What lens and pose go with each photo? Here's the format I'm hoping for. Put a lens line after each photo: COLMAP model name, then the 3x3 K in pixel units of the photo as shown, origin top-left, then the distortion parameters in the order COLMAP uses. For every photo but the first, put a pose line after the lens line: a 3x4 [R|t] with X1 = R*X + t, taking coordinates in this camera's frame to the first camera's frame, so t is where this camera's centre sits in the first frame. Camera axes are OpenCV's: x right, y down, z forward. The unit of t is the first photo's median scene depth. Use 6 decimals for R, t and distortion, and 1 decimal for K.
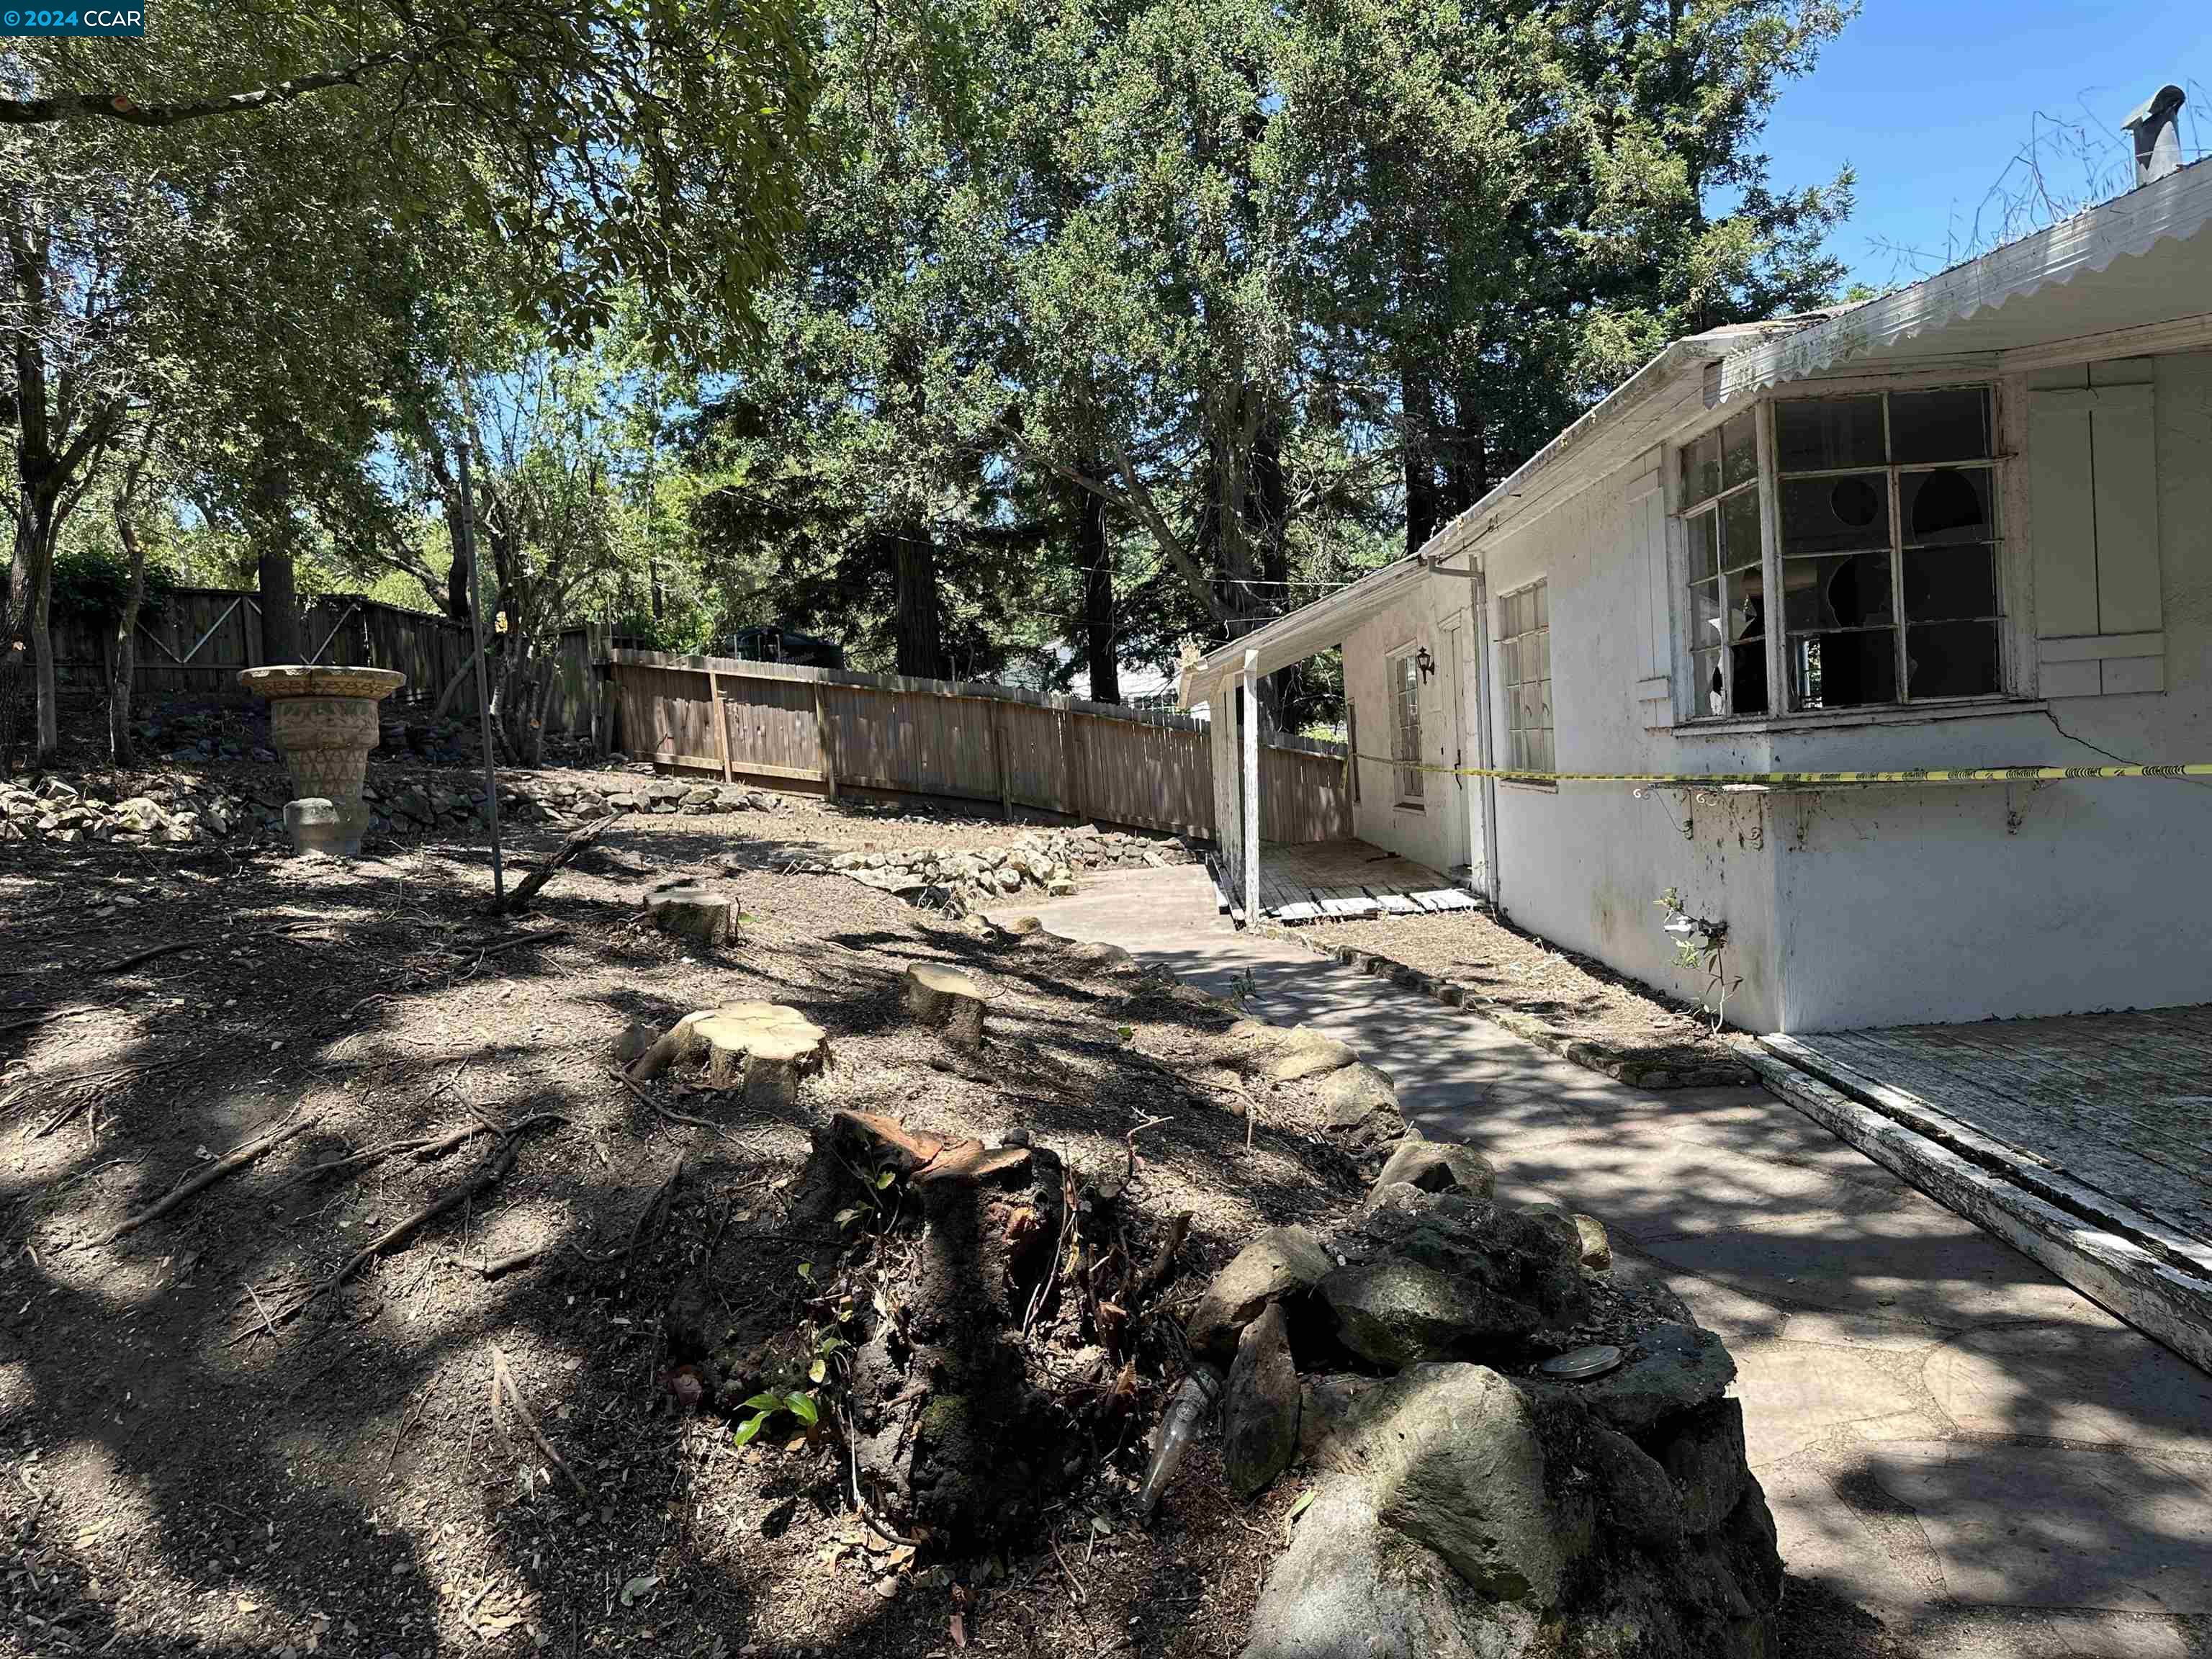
lens RADIAL K [[1521.3, 0, 1106.0], [0, 1521.3, 829.5], [0, 0, 1]] dist [0.001793, -0.018334]
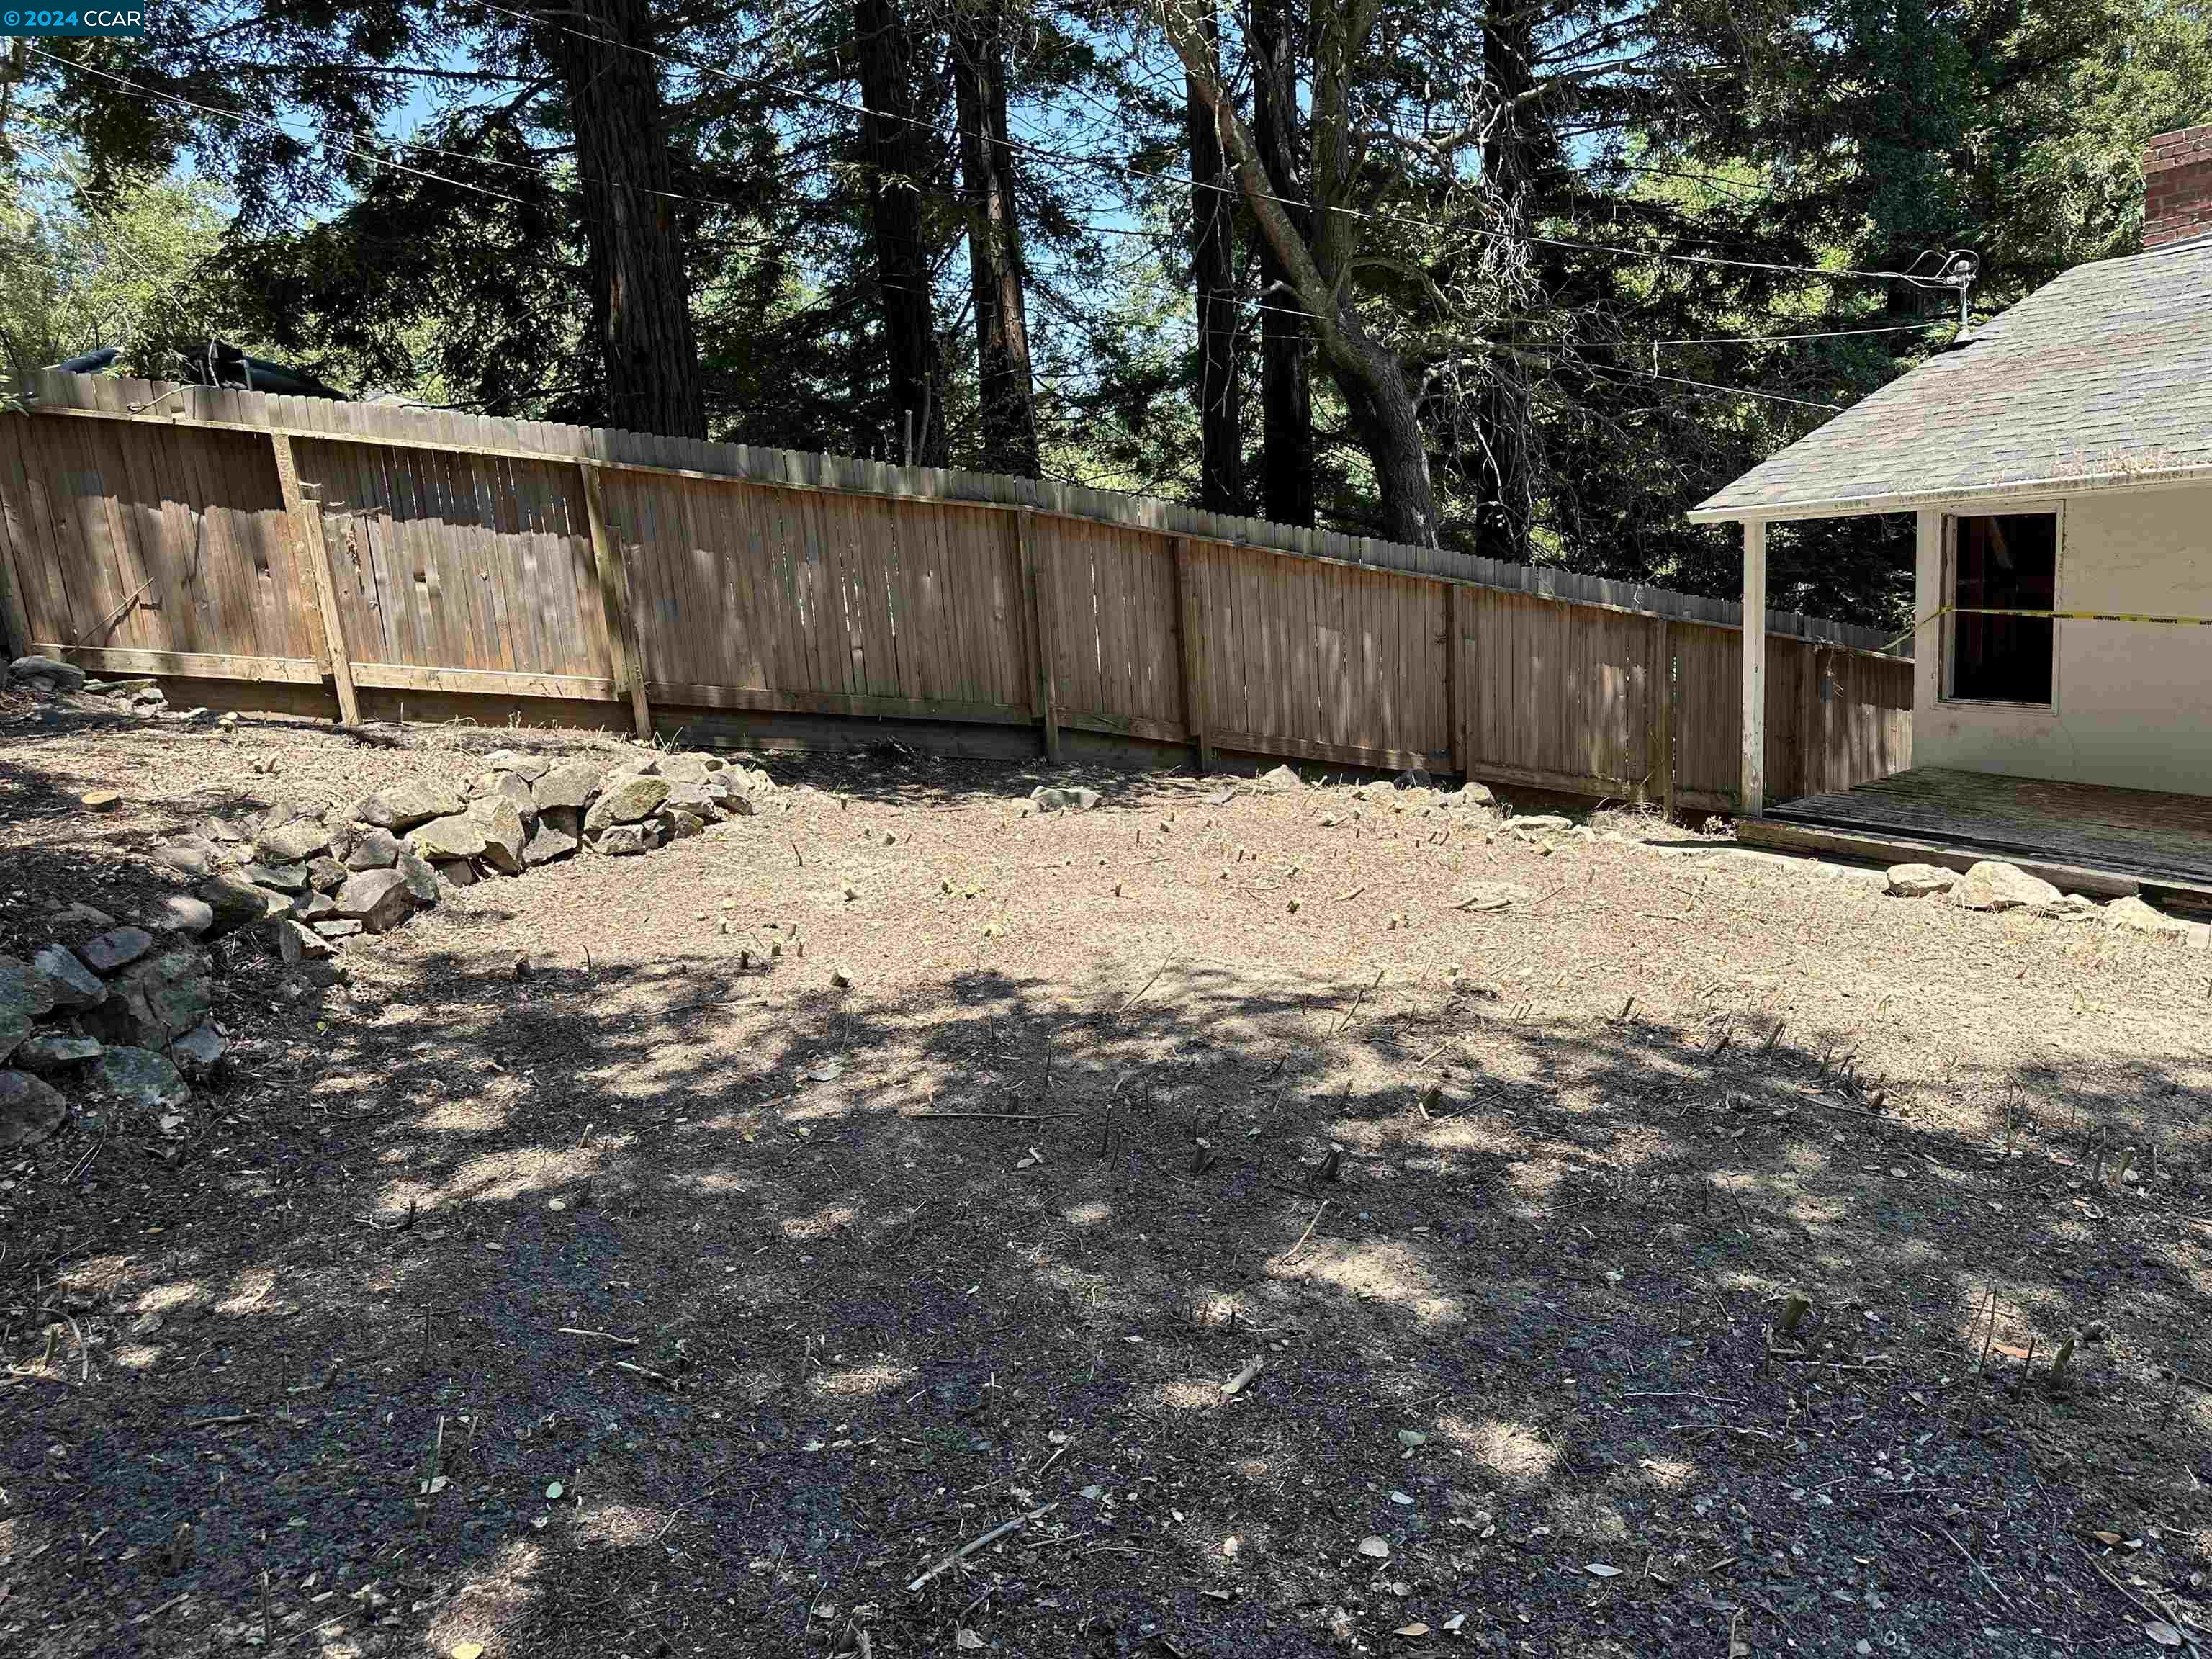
lens RADIAL K [[1536.9, 0, 1104.9], [0, 1536.9, 837.2], [0, 0, 1]] dist [0.088911, -0.171046]
pose [[0.827330, -0.108529, 0.551132, -1.120987], [0.041712, 0.990318, 0.132399, -0.161916], [-0.560165, -0.086549, 0.823847, 1.977466]]
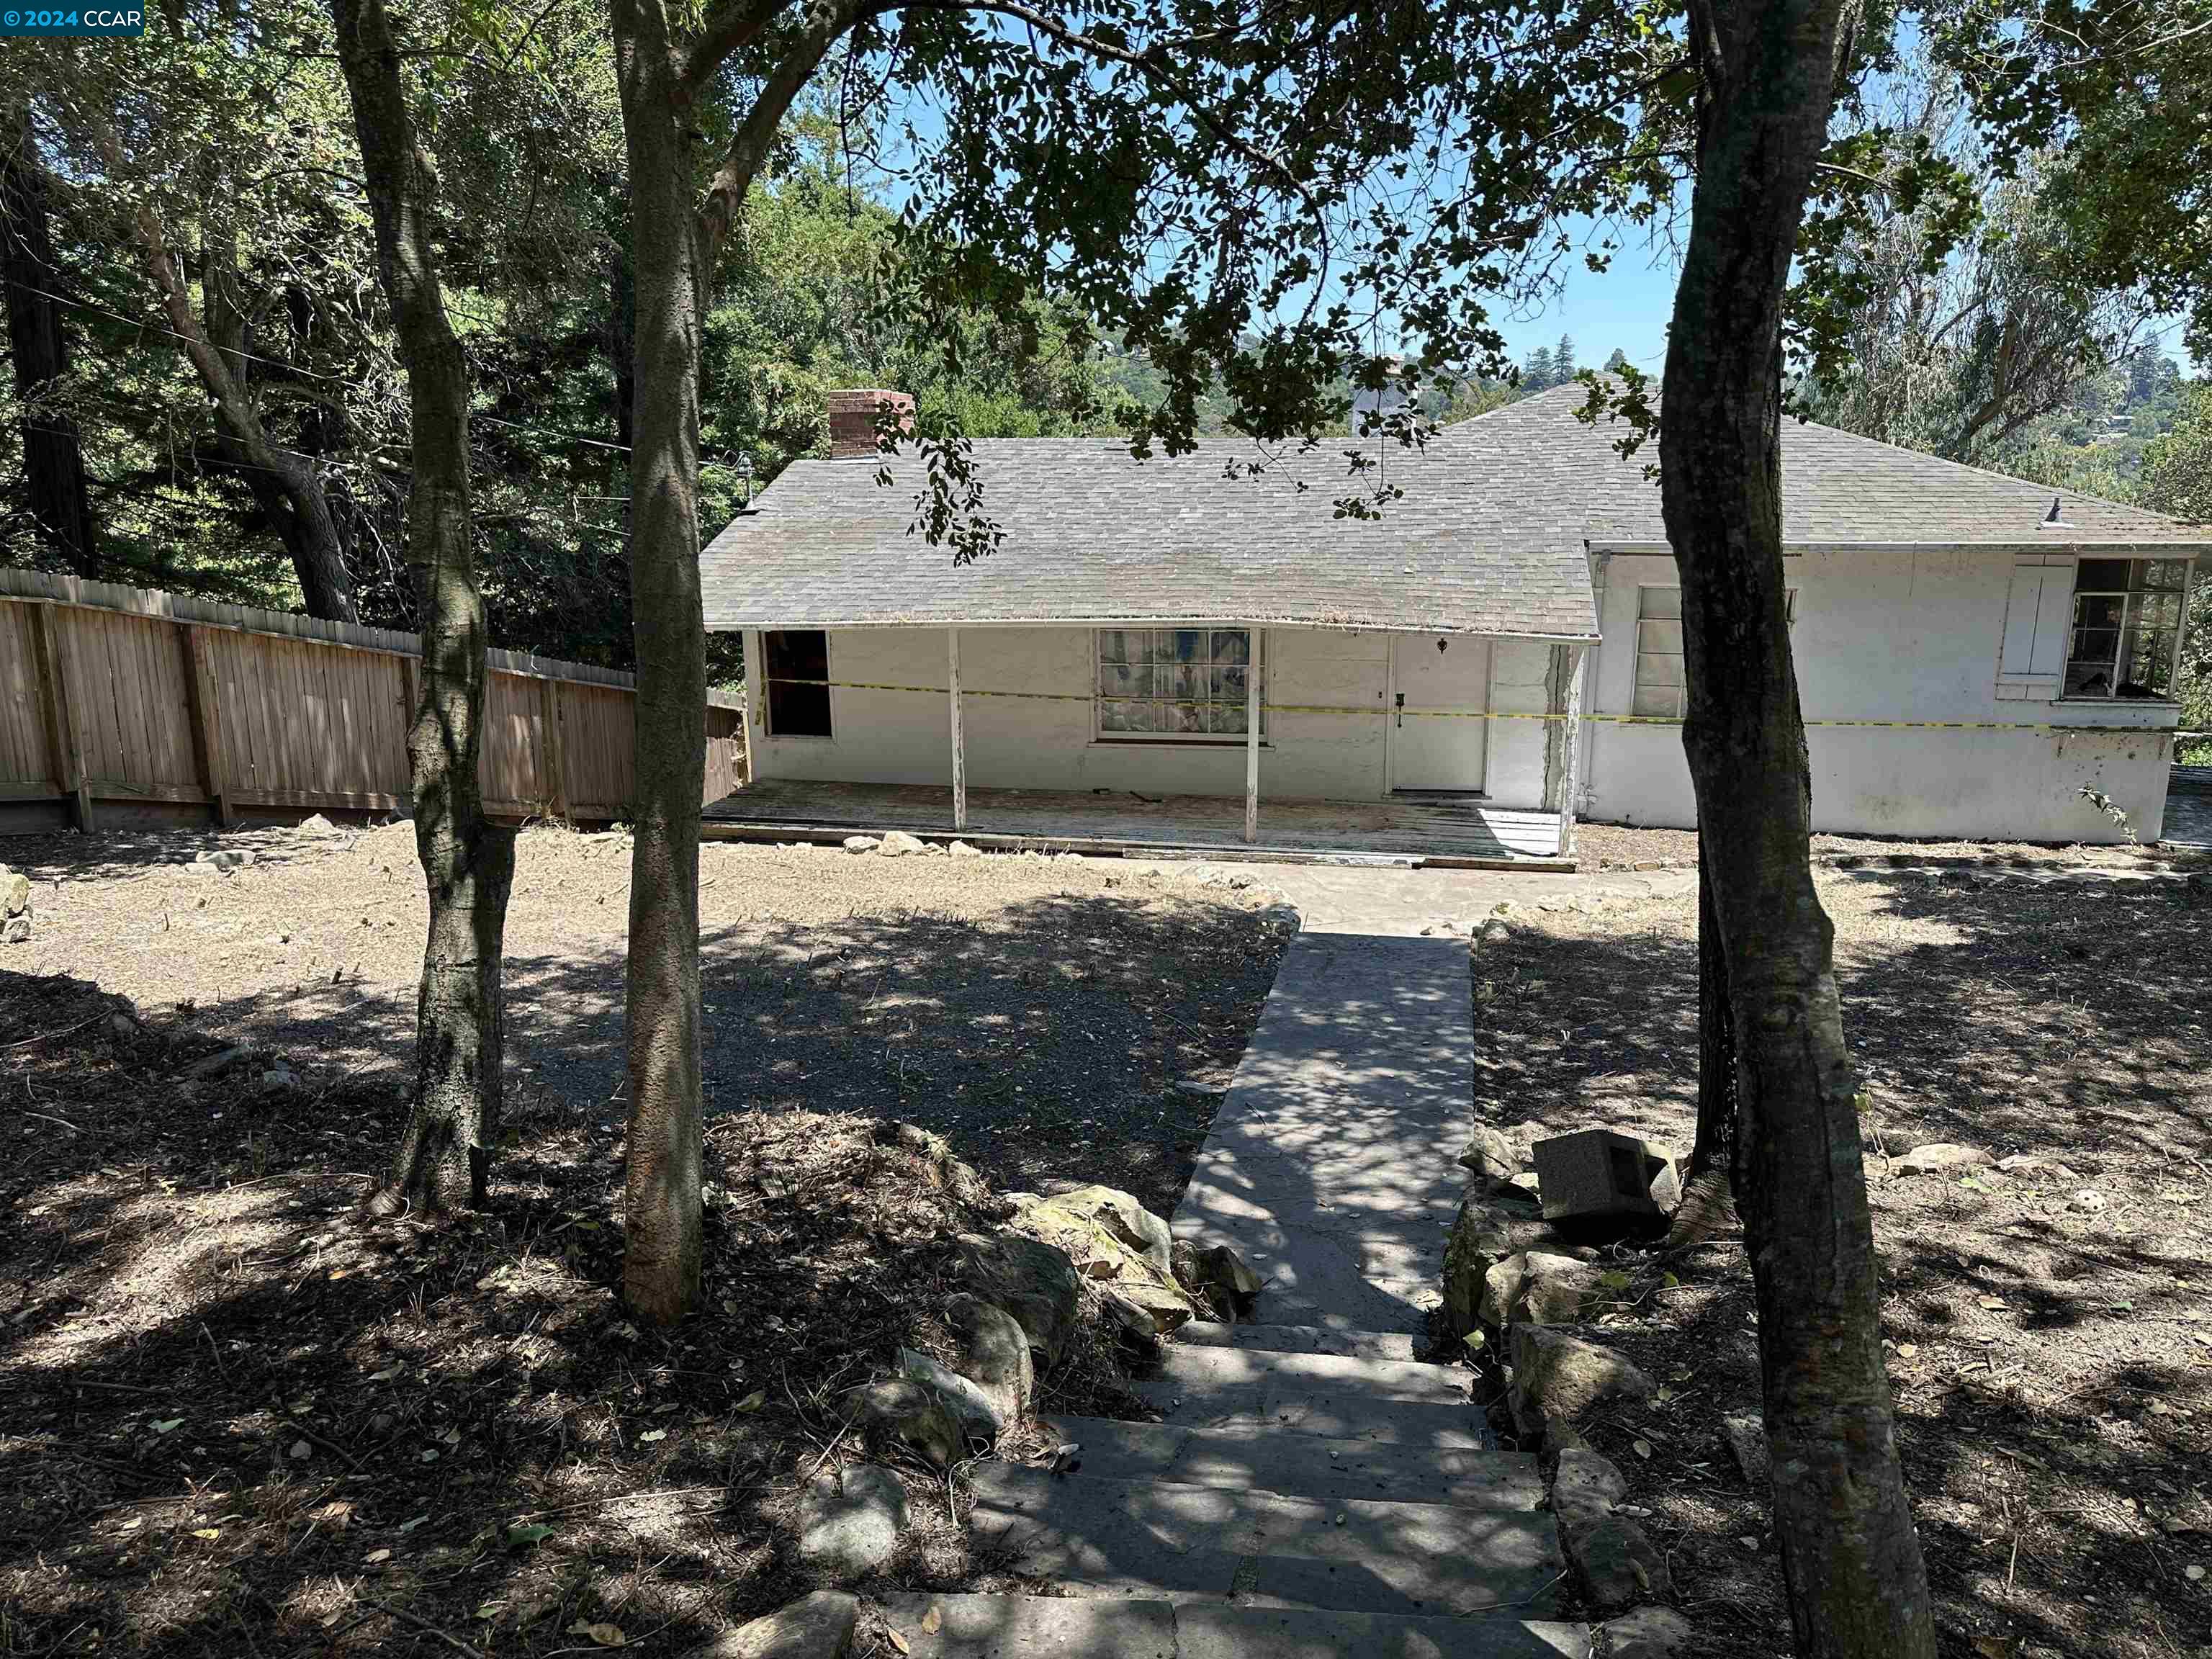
lens RADIAL K [[1503.4, 0, 1150.2], [0, 1503.4, 829.9], [0, 0, 1]] dist [0.081221, -0.090275]
pose [[0.084459, -0.165051, 0.982662, -1.924555], [0.024055, 0.986236, 0.163584, -0.294227], [-0.996137, 0.009822, 0.087267, 1.986571]]
